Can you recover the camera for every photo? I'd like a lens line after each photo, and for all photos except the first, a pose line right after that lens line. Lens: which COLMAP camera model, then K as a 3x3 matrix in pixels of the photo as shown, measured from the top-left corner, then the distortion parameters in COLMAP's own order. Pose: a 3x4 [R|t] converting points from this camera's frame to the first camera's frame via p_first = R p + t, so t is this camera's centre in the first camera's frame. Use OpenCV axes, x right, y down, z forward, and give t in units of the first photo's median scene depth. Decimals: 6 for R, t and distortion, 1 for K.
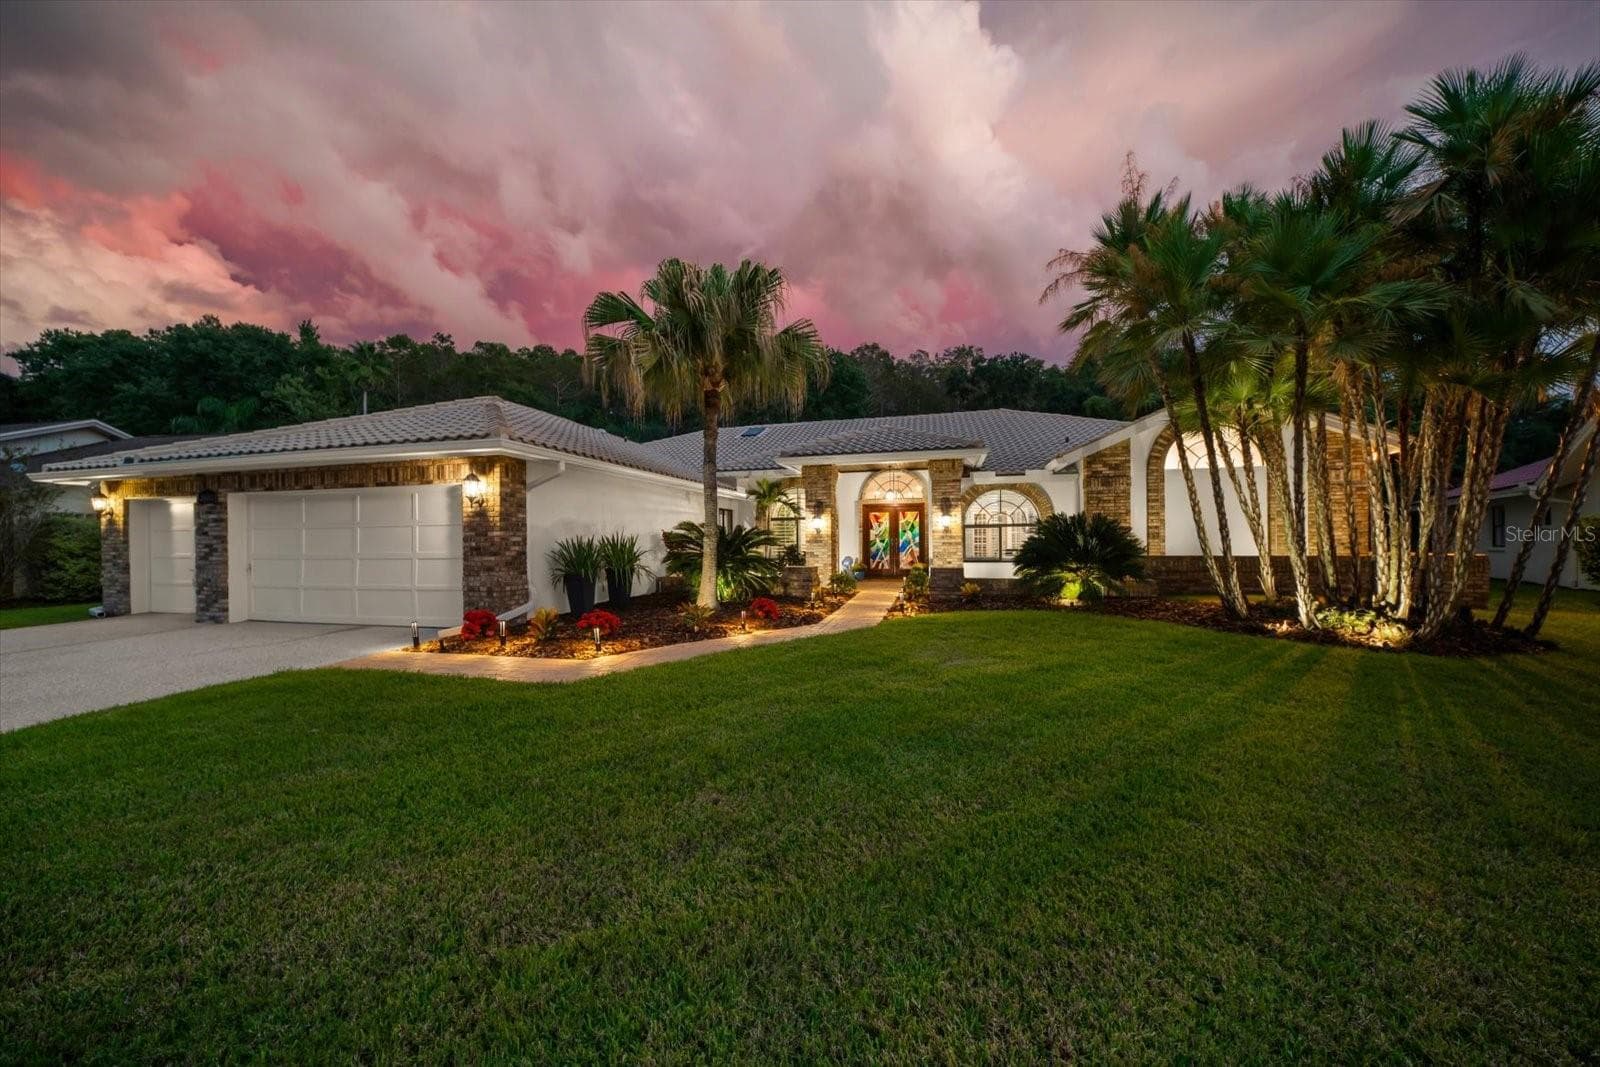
lens RADIAL K [[566.3, 0, 800.8], [0, 566.3, 540.7], [0, 0, 1]] dist [-0.008787, -0.000195]
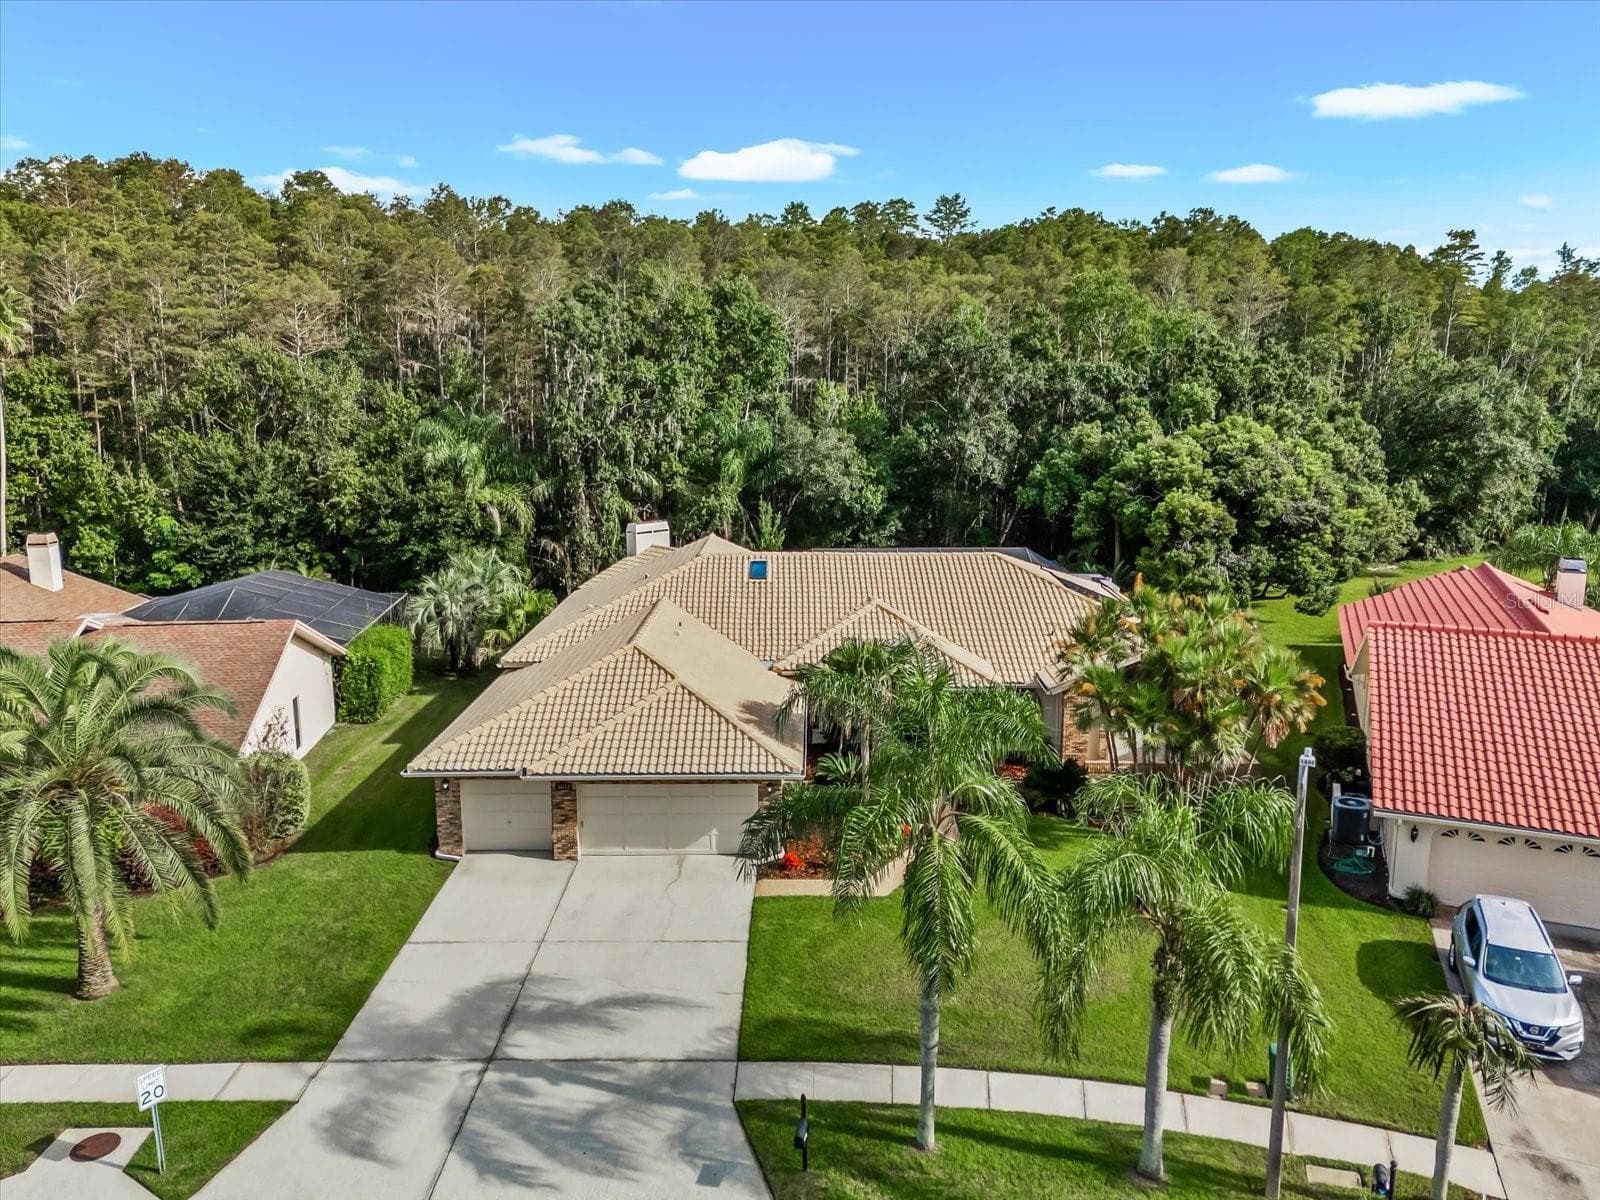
lens RADIAL K [[1173.6, 0, 805.1], [0, 1173.6, 591.8], [0, 0, 1]] dist [0.038855, -0.003823]
pose [[0.969674, -0.039496, 0.241191, -1.046967], [-0.005568, 0.983030, 0.183360, -1.111155], [-0.244340, -0.179142, 0.952999, -2.029696]]
